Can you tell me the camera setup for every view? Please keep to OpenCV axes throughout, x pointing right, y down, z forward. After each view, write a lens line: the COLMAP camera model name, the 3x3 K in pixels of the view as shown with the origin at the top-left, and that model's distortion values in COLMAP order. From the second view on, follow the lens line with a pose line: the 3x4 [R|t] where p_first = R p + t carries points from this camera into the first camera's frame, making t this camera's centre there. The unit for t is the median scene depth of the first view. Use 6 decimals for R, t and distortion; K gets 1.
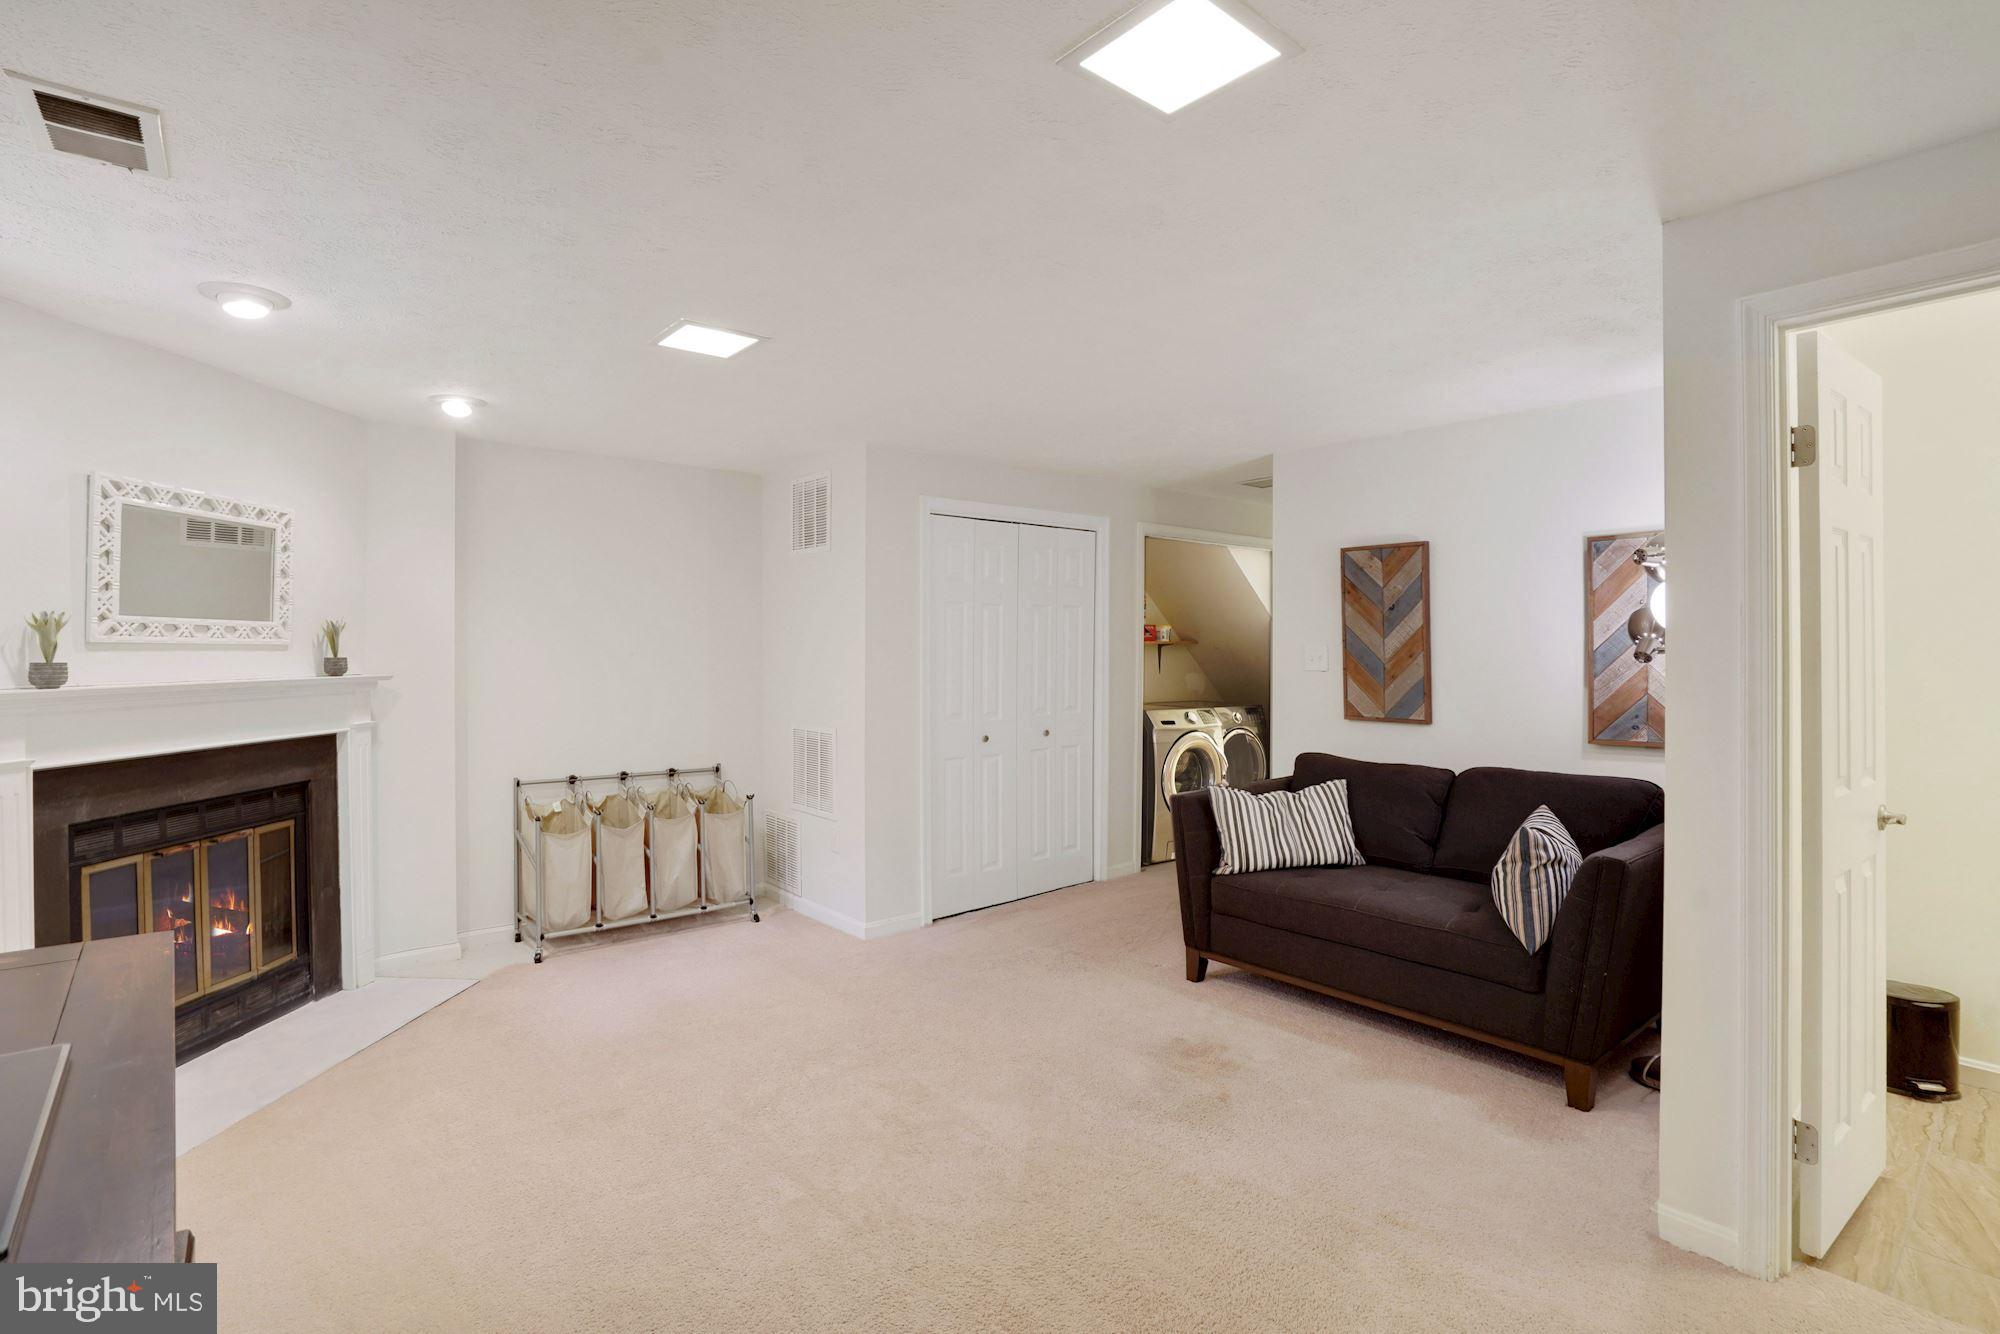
lens RADIAL K [[936.4, 0, 1012.7], [0, 936.4, 657.8], [0, 0, 1]] dist [-0.062970, 0.023791]
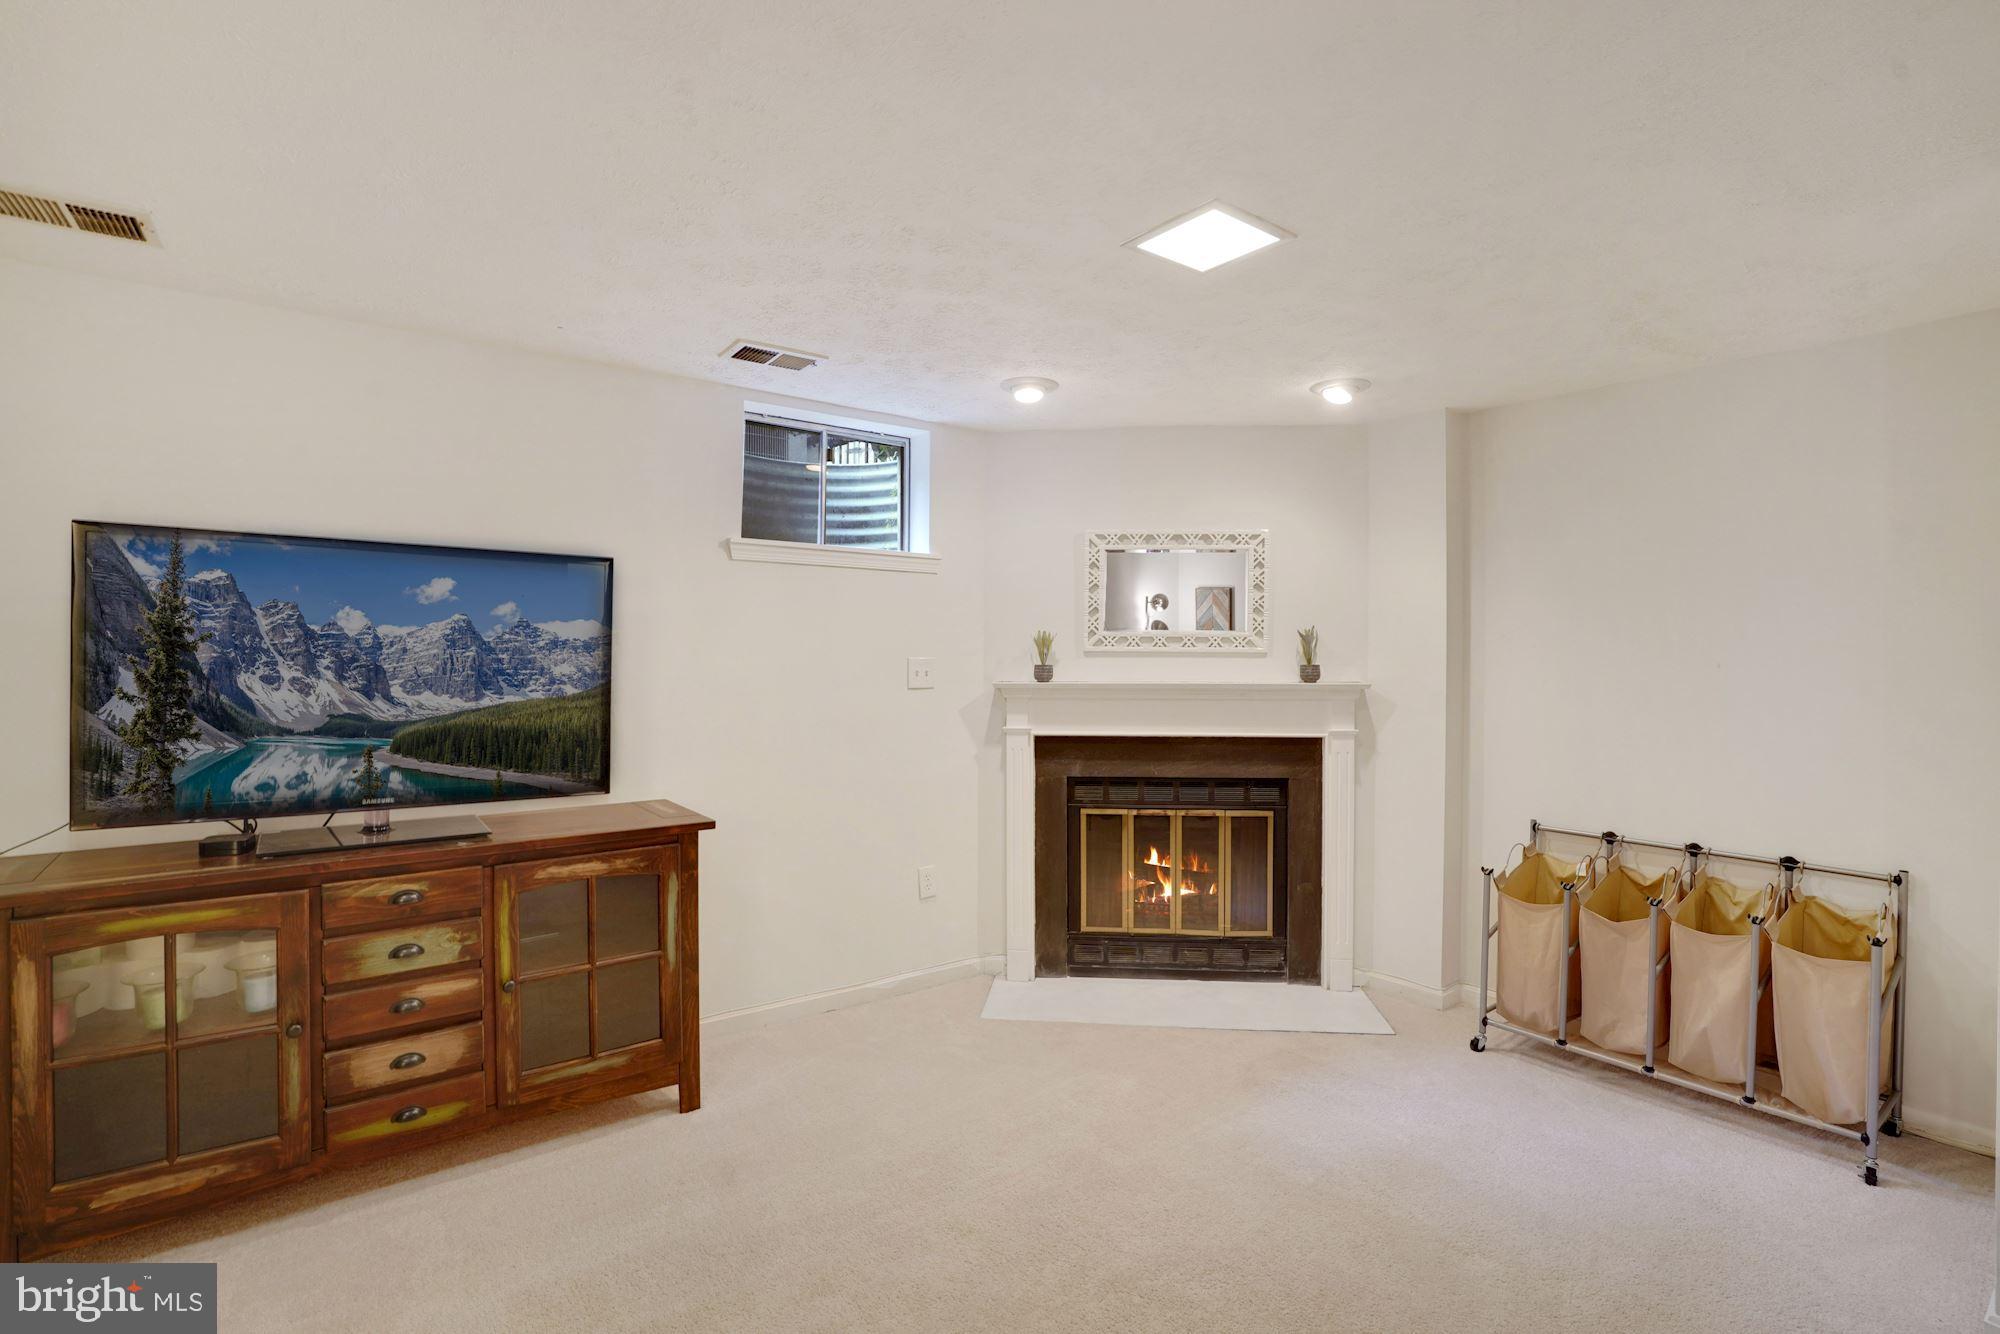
lens RADIAL K [[936.4, 0, 1012.7], [0, 936.4, 657.8], [0, 0, 1]] dist [-0.062970, 0.023791]
pose [[-0.056169, 0.010575, -0.998365, 0.357133], [-0.009915, 0.999889, 0.011149, -0.017330], [0.998372, 0.010525, -0.056058, 0.763290]]
